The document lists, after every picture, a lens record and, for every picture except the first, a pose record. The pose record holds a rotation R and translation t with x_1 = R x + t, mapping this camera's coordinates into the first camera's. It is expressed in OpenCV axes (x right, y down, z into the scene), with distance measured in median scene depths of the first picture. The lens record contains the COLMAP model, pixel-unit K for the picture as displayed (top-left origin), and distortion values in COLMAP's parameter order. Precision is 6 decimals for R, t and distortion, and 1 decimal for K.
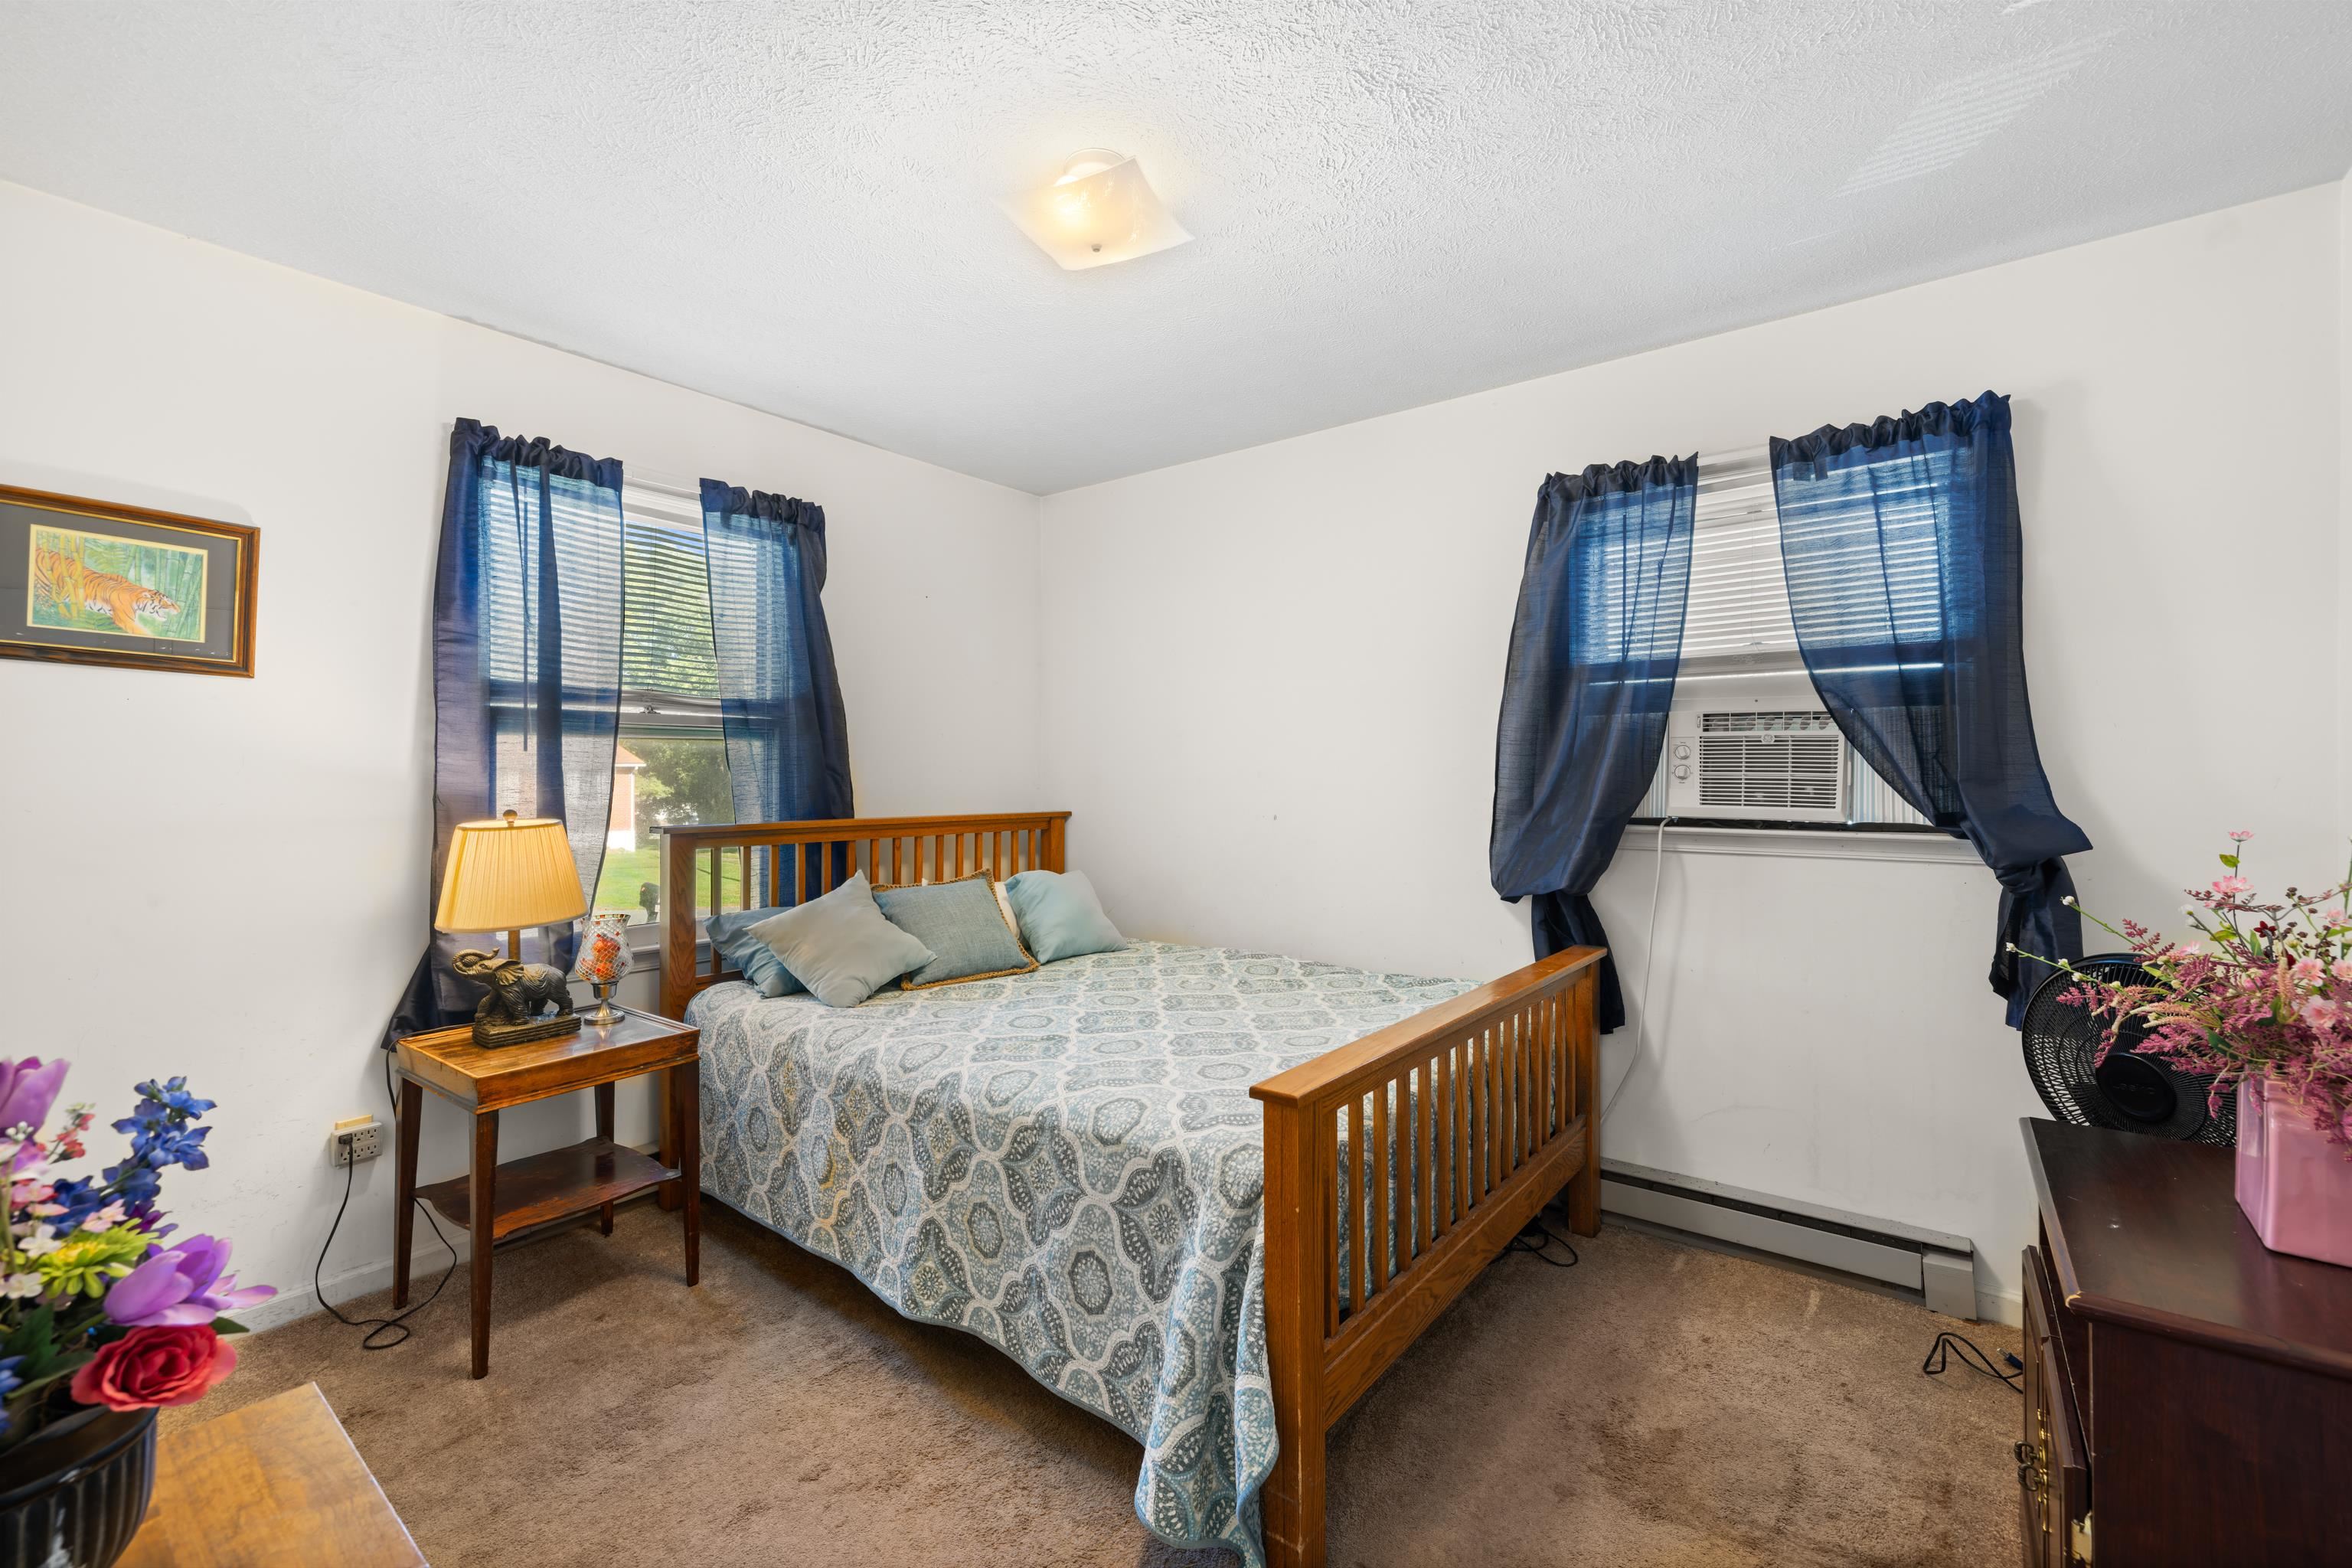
lens RADIAL K [[994.6, 0, 1175.6], [0, 994.6, 777.4], [0, 0, 1]] dist [-0.000121, -0.000544]
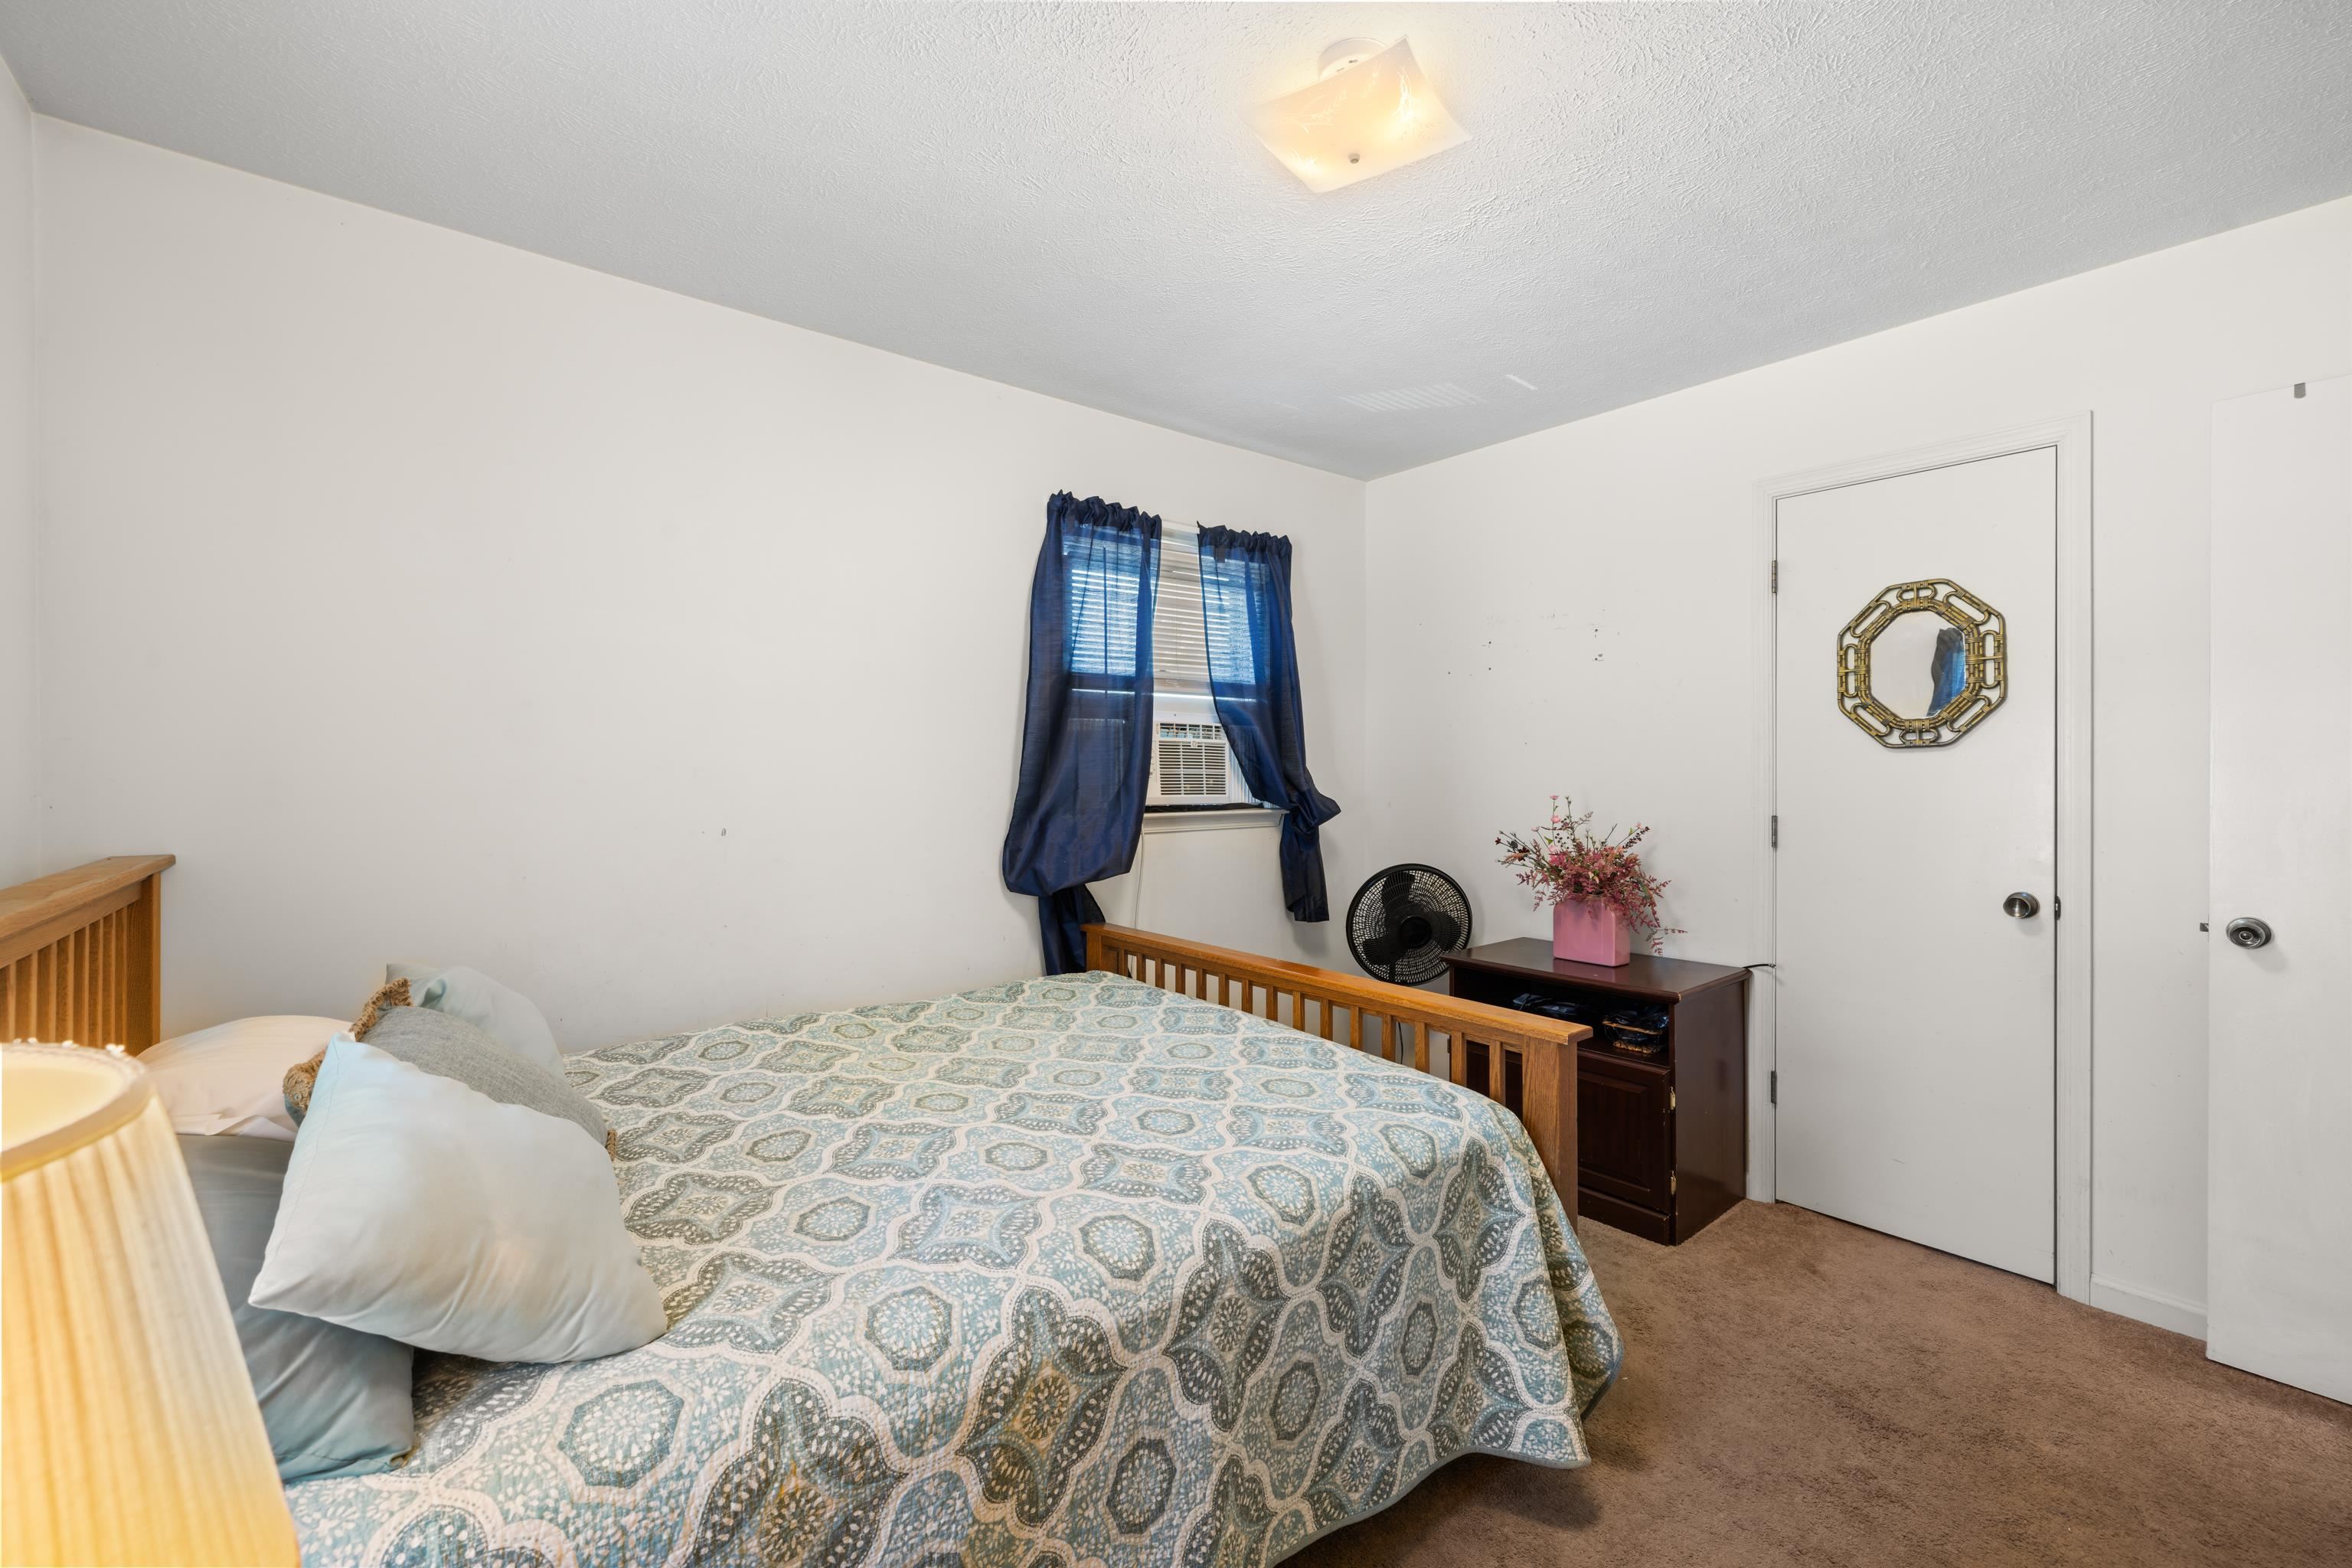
lens RADIAL K [[994.6, 0, 1161.0], [0, 994.6, 772.0], [0, 0, 1]] dist [-0.000121, -0.000544]
pose [[0.225934, -0.003447, 0.974137, -0.781239], [0.003392, 0.999990, 0.002751, -0.005675], [-0.974137, 0.002683, 0.225943, 0.789848]]
